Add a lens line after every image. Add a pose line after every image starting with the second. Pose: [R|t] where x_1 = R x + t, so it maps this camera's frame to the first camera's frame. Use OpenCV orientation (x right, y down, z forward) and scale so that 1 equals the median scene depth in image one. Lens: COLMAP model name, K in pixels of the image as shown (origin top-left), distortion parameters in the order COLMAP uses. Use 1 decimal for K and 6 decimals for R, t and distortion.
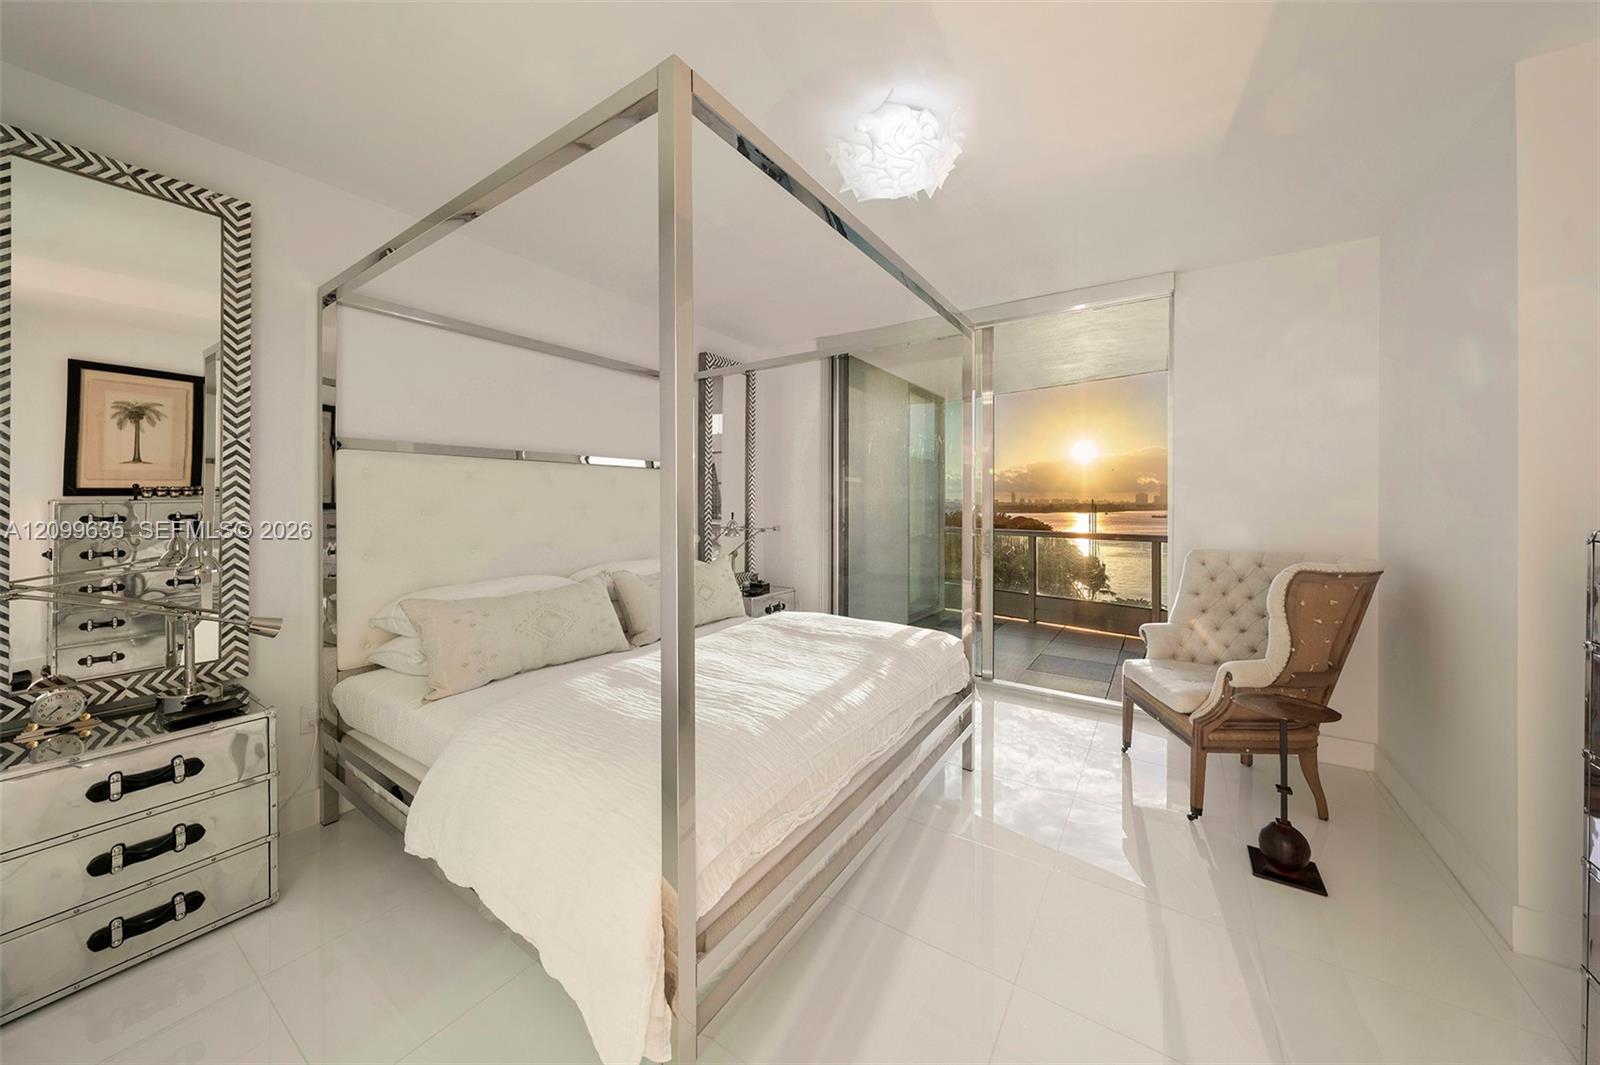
lens RADIAL K [[551.5, 0, 786.6], [0, 551.5, 494.5], [0, 0, 1]] dist [-0.006485, 0.001075]
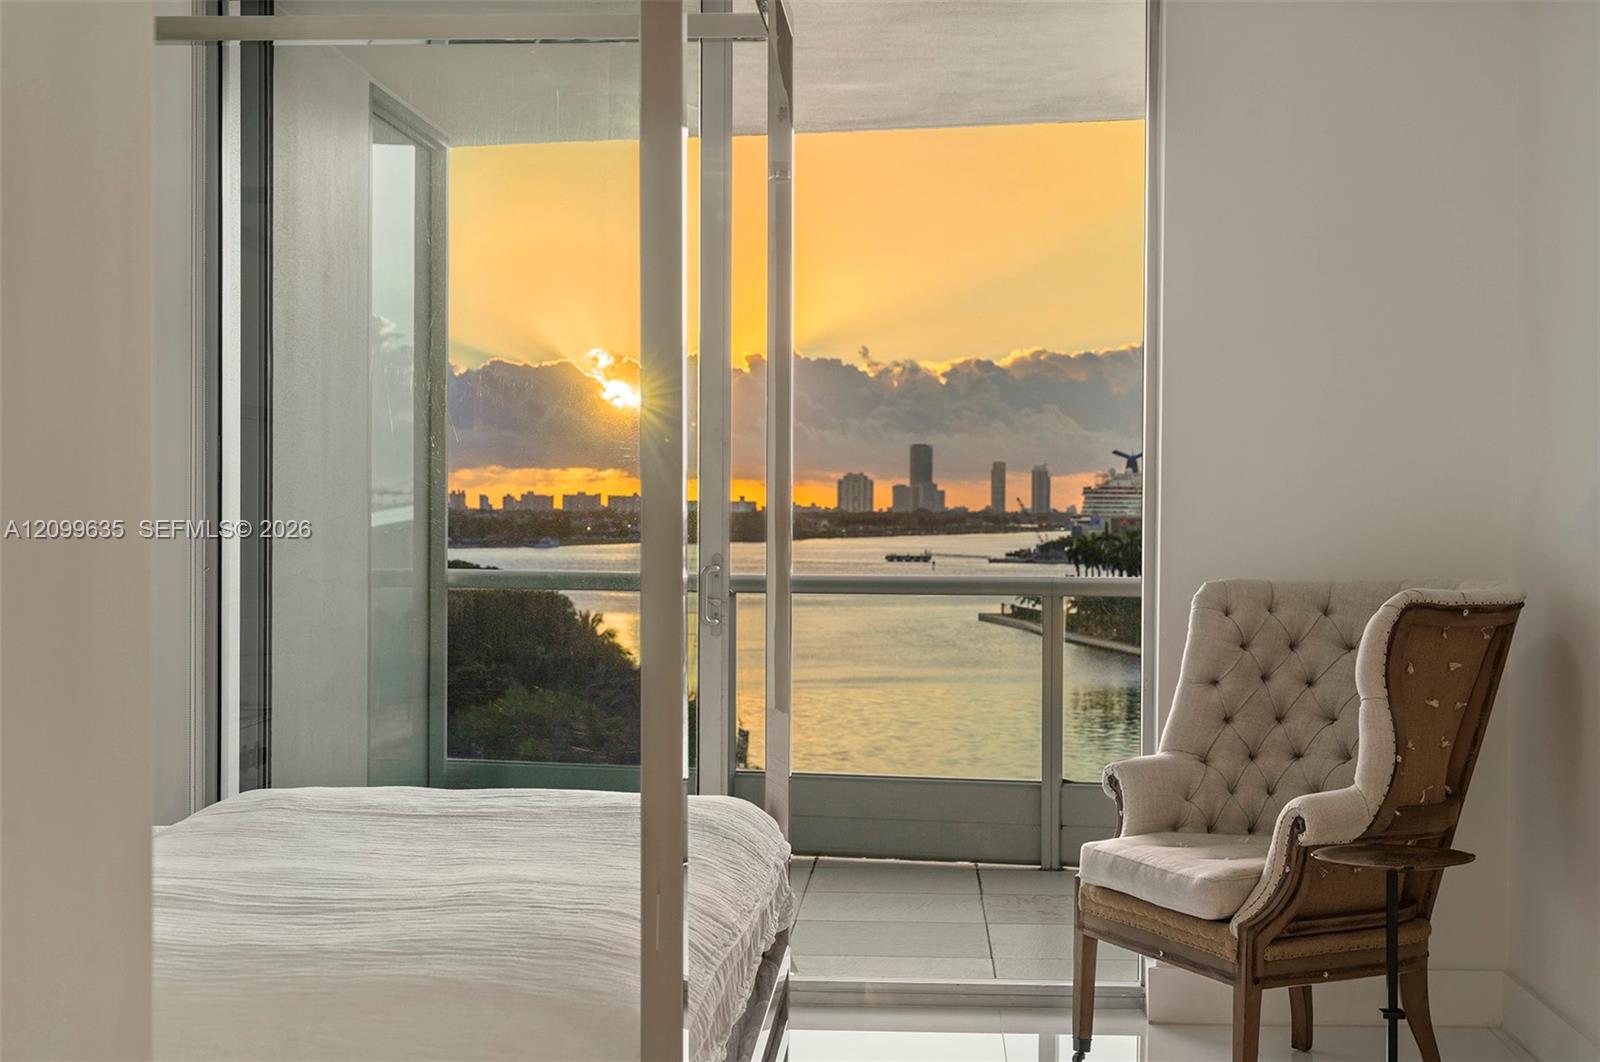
lens RADIAL K [[2323.0, 0, 802.7], [0, 2323.0, 520.4], [0, 0, 1]] dist [0.029086, 0.000000]
pose [[0.854893, -0.002328, 0.518800, -0.629399], [-0.008124, 0.999807, 0.017873, 0.028404], [-0.518741, -0.019495, 0.854709, -0.520557]]
